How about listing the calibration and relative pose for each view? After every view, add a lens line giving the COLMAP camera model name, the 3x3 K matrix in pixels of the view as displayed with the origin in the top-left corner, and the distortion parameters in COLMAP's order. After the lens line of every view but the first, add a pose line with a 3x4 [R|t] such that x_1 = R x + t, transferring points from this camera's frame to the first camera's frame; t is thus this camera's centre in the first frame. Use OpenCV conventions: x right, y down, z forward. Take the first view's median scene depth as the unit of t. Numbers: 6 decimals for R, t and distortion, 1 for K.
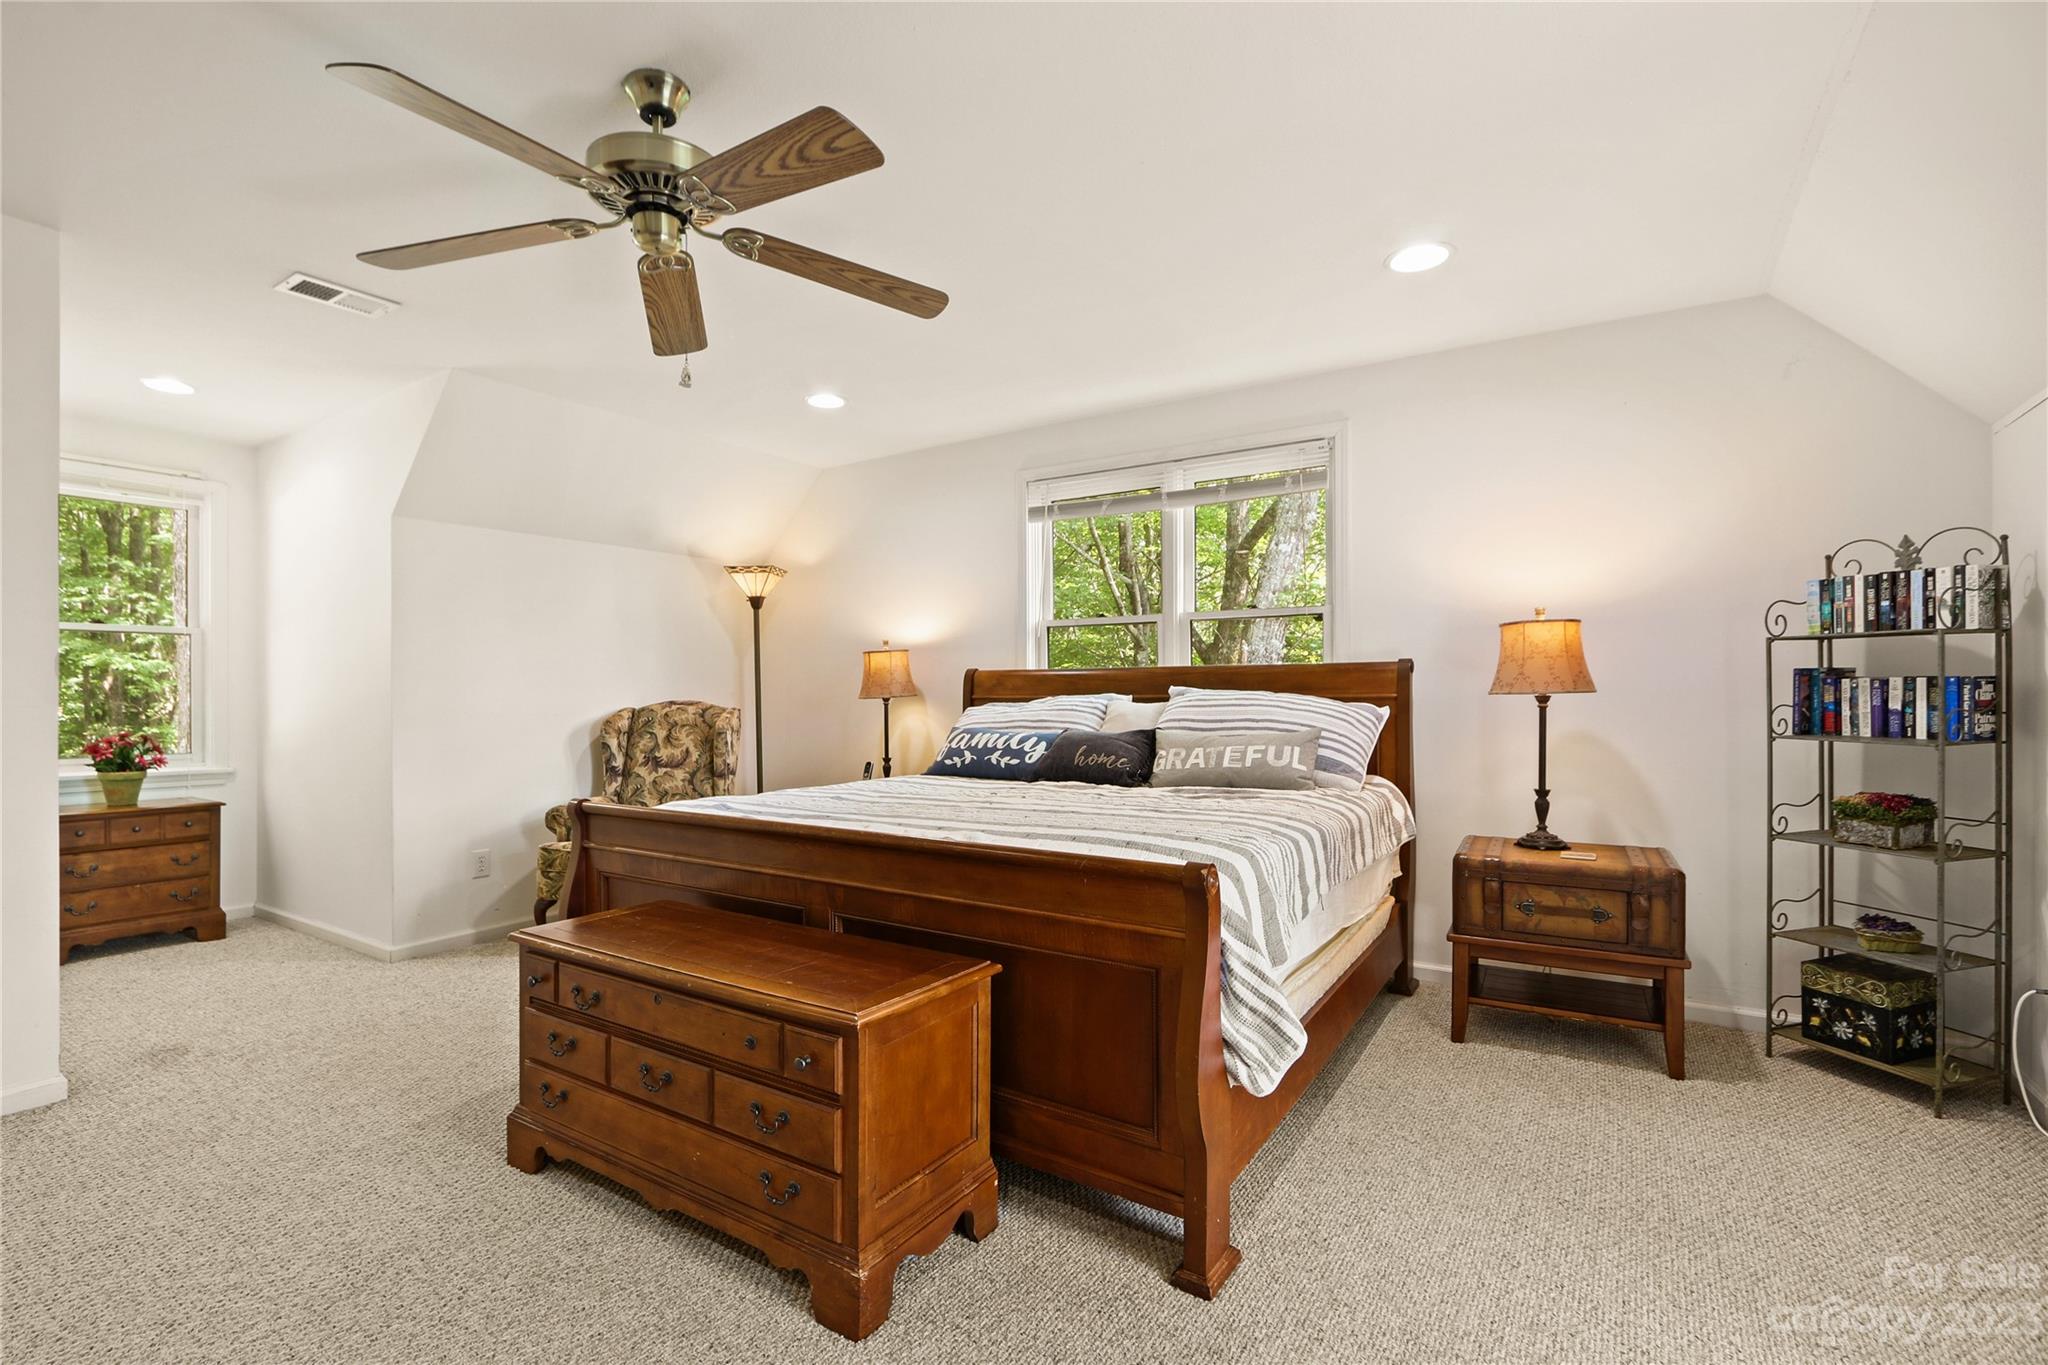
lens RADIAL K [[953.1, 0, 1009.8], [0, 953.1, 696.0], [0, 0, 1]] dist [-0.009228, 0.003639]
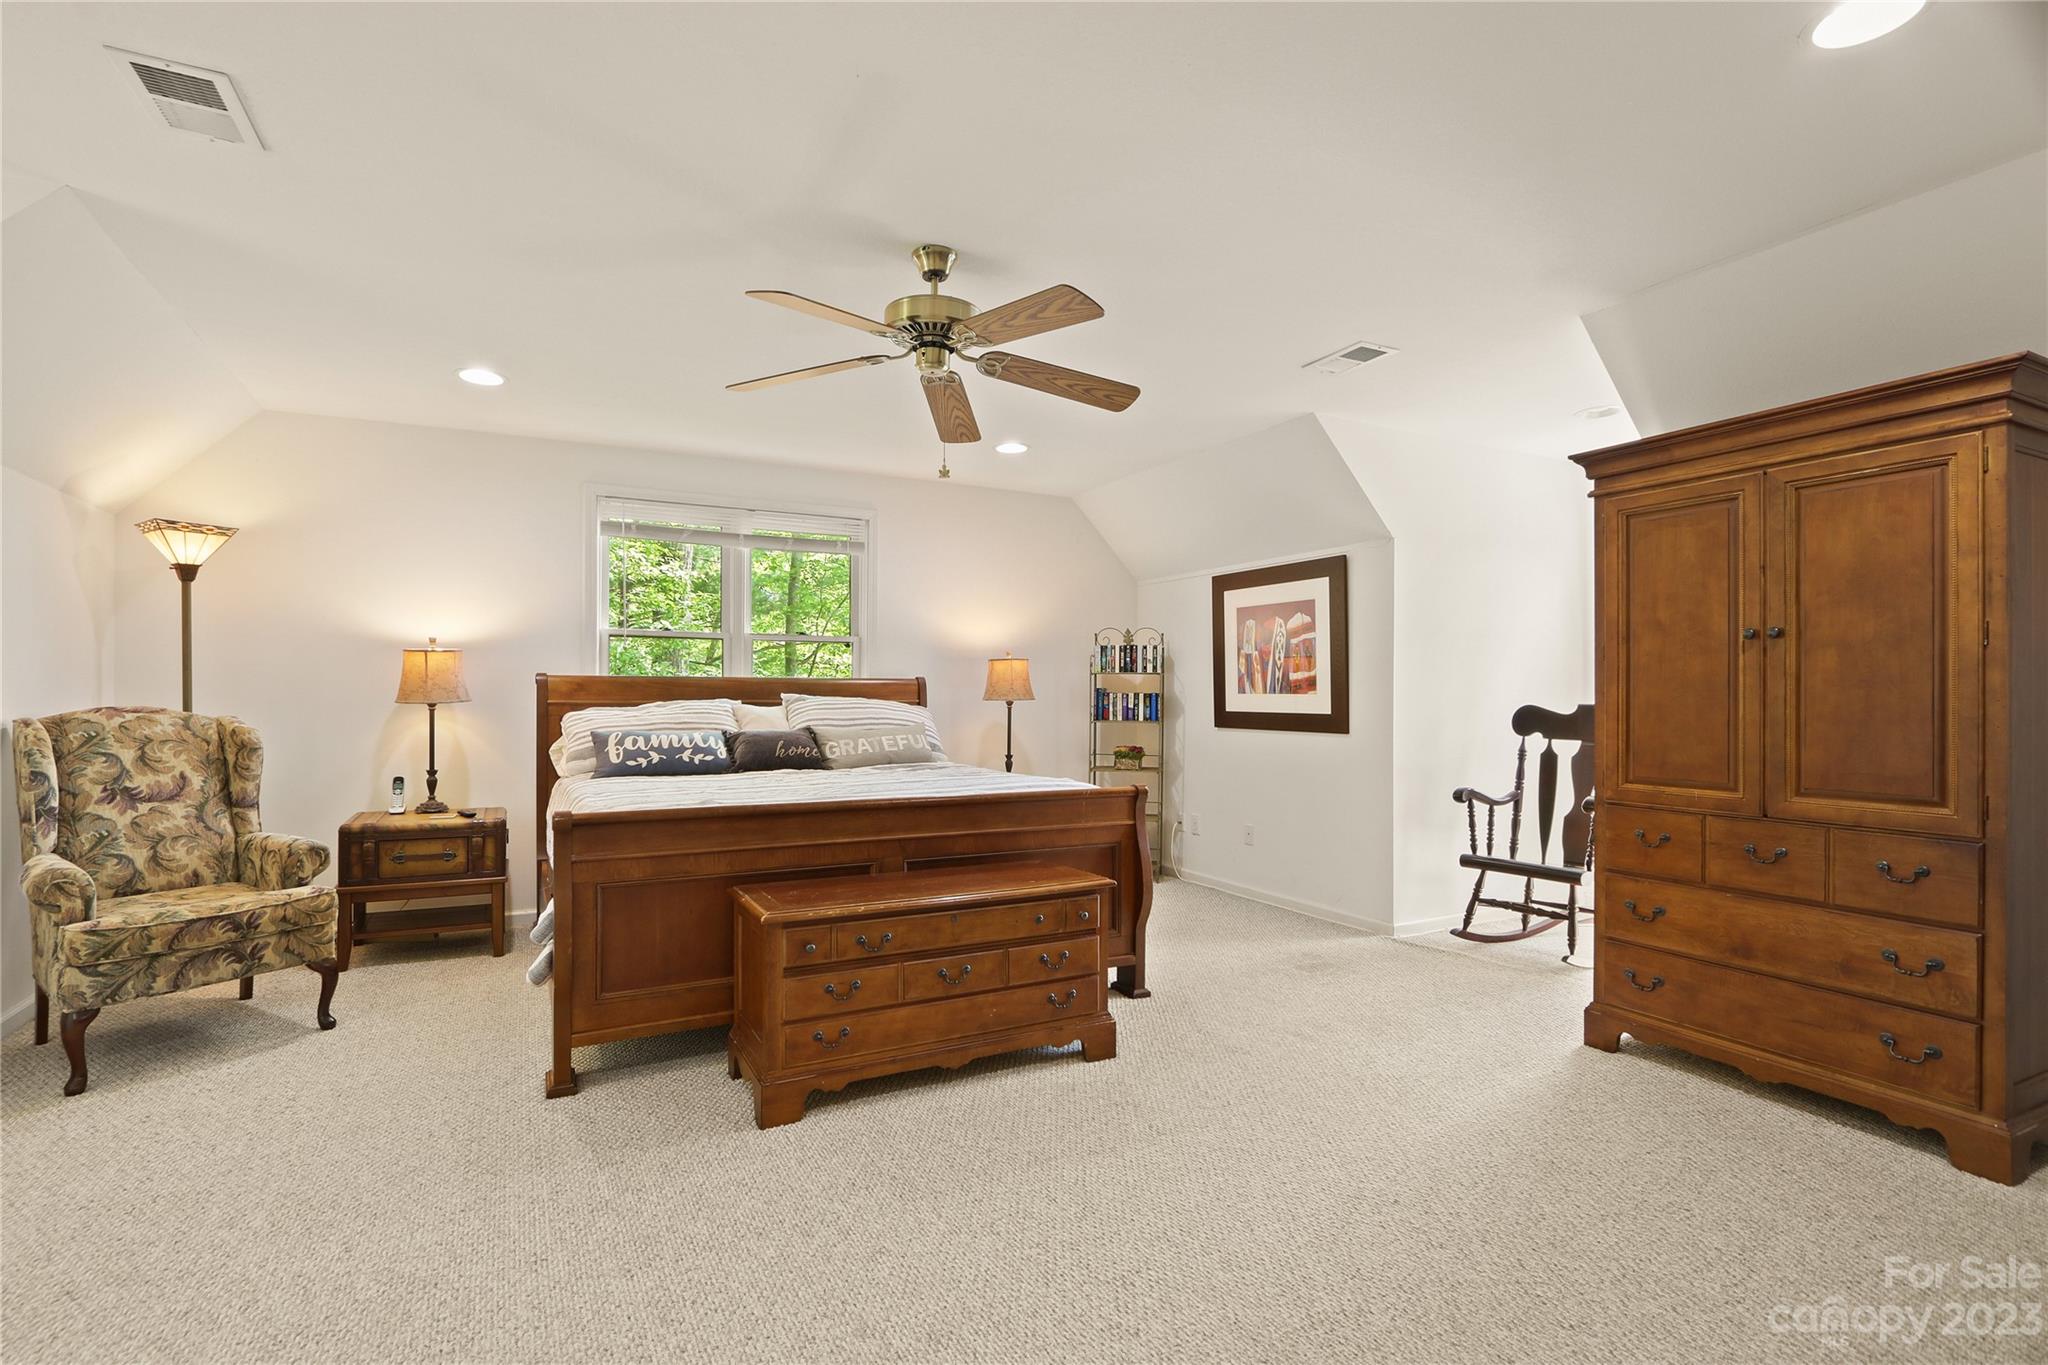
lens RADIAL K [[953.1, 0, 982.3], [0, 953.1, 708.2], [0, 0, 1]] dist [-0.009228, 0.003639]
pose [[0.495155, -0.008410, 0.868764, -0.831467], [-0.003275, 0.999928, 0.011546, -0.006074], [-0.868799, -0.008562, 0.495092, 0.135124]]
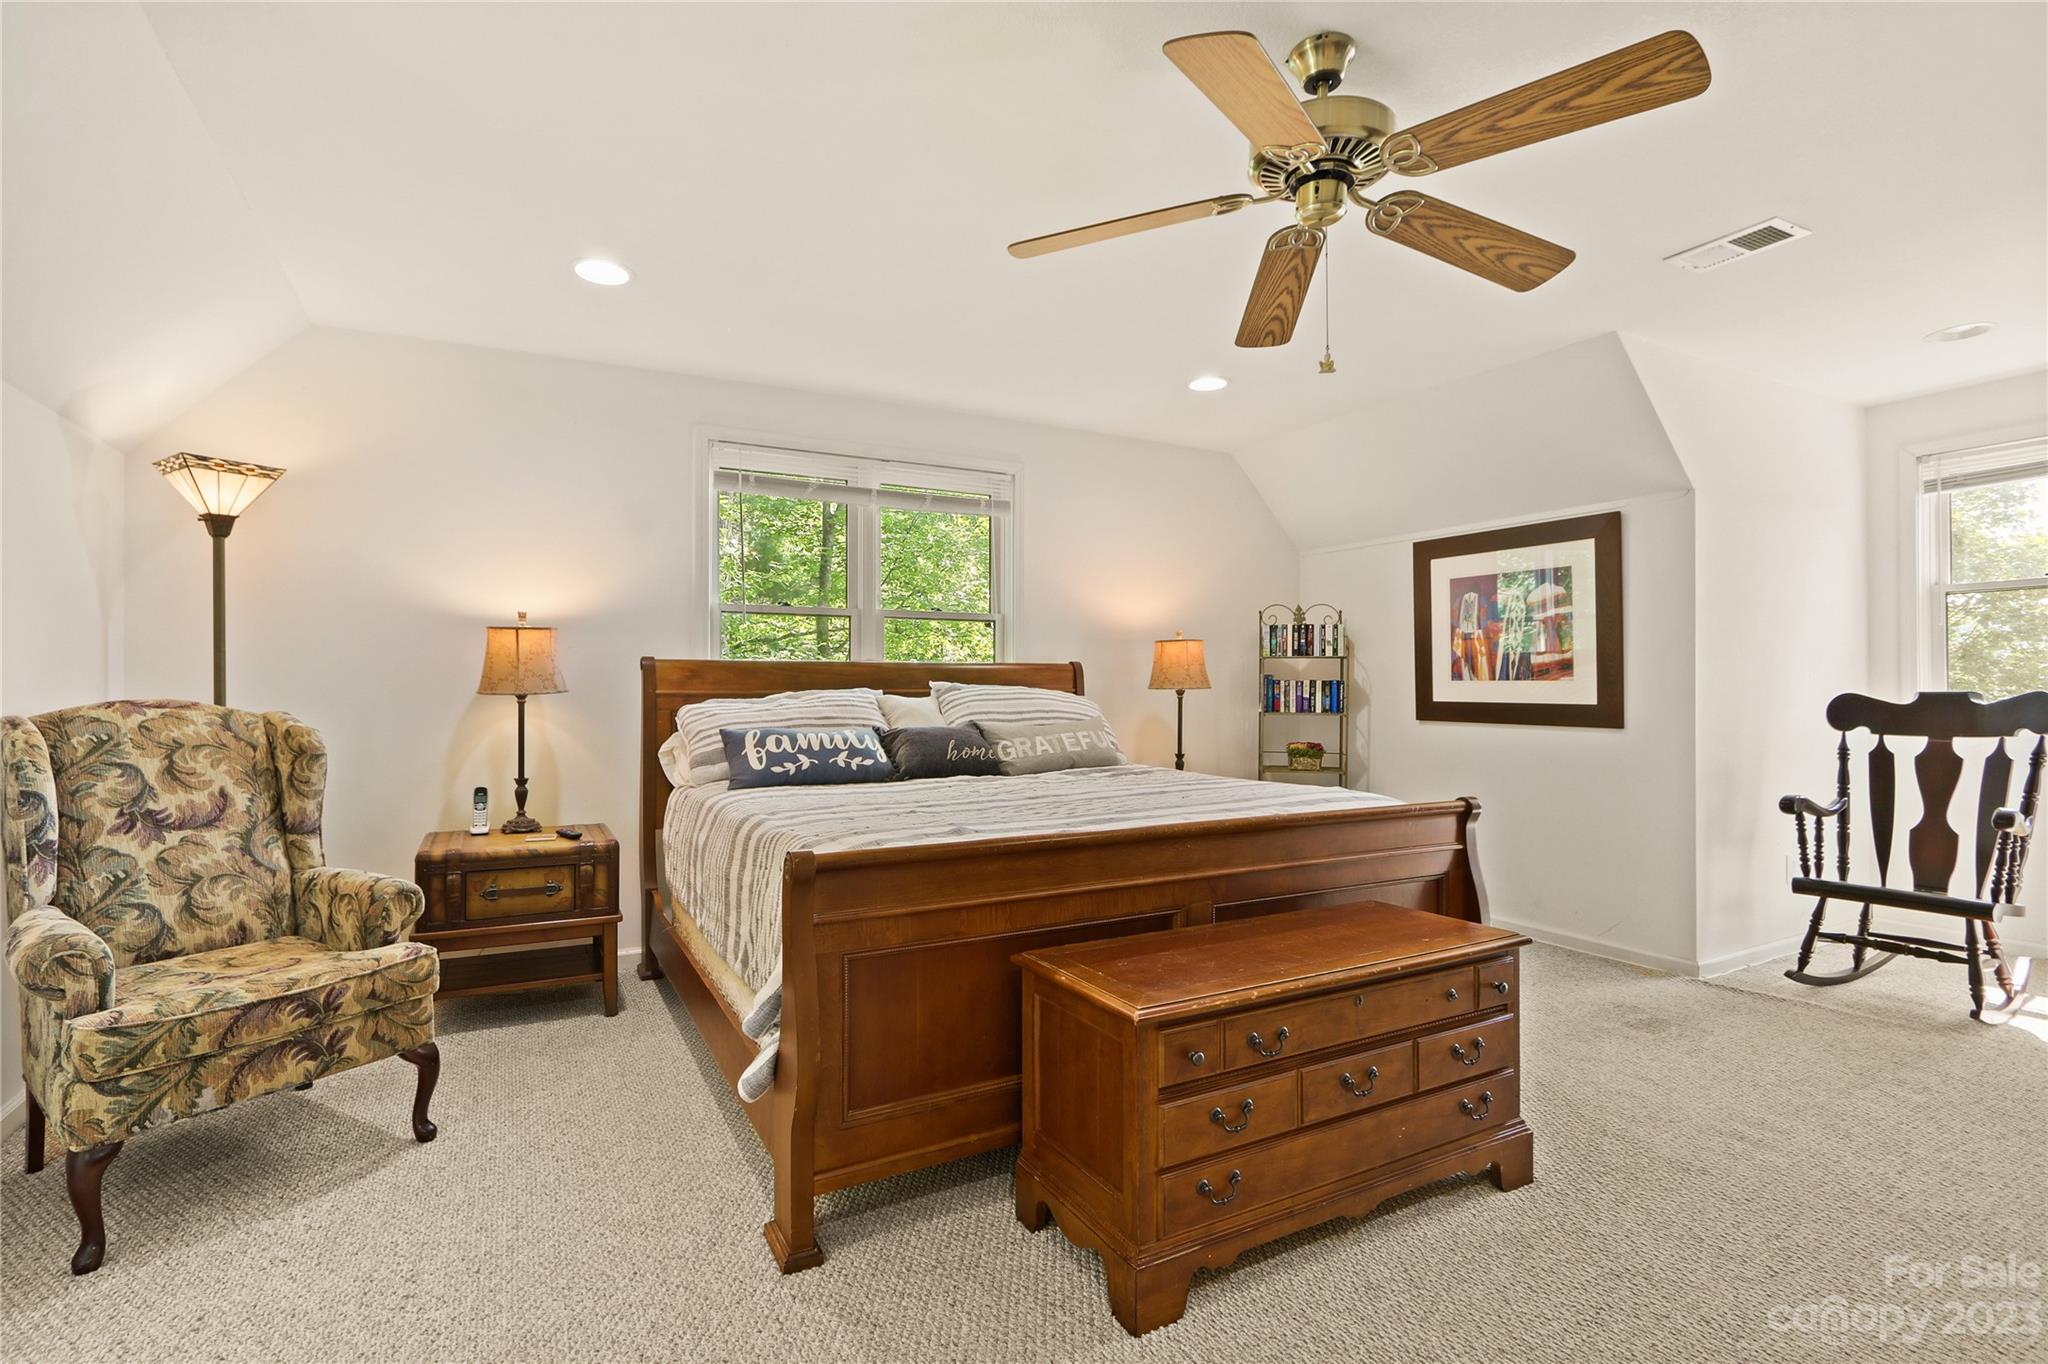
lens RADIAL K [[953.1, 0, 966.6], [0, 953.1, 694.5], [0, 0, 1]] dist [-0.009228, 0.003639]
pose [[0.491070, -0.006670, 0.871095, -0.750004], [-0.000631, 0.999968, 0.008013, -0.004189], [-0.871120, -0.004484, 0.491050, 0.457507]]
